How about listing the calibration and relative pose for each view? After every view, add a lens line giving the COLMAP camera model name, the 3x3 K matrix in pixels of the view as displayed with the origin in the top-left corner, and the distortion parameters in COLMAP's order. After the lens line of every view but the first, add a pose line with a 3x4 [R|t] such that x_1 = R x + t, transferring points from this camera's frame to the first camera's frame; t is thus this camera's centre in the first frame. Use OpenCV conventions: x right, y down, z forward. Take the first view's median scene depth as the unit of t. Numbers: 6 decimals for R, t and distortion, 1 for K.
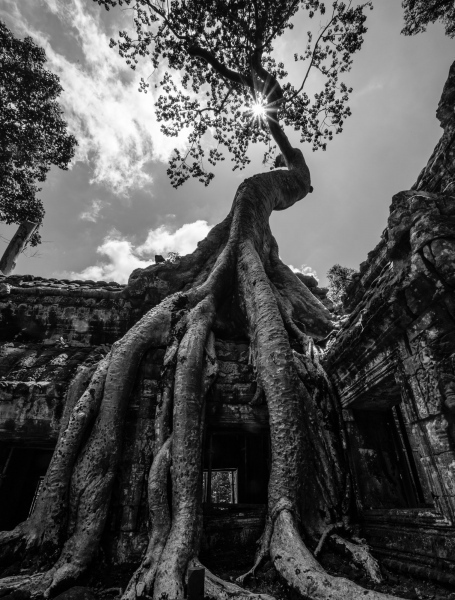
lens RADIAL K [[367.3, 0, 227.5], [0, 367.3, 300.0], [0, 0, 1]] dist [-0.004543, -0.002586]
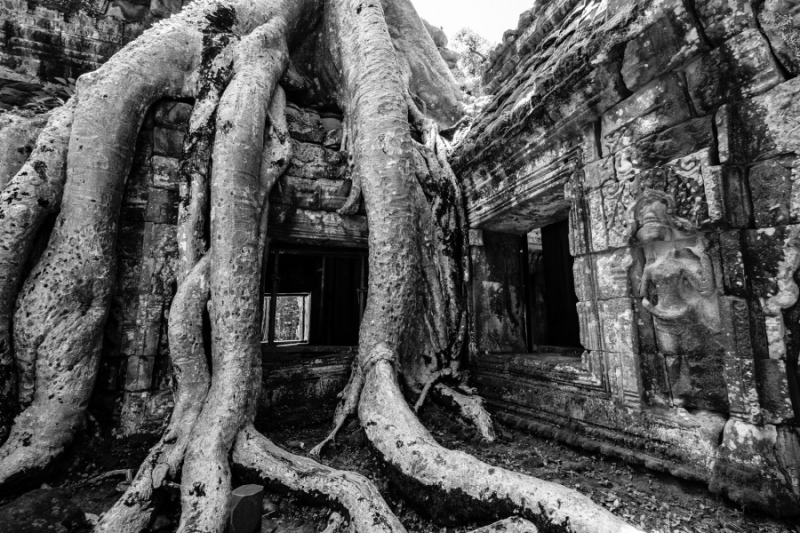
lens RADIAL K [[423.2, 0, 398.4], [0, 423.2, 274.1], [0, 0, 1]] dist [0.008625, 0.000120]
pose [[0.968989, 0.037278, 0.244274, -0.019432], [-0.133117, 0.911597, 0.388935, 0.088886], [-0.208181, -0.409391, 0.888290, 0.306259]]
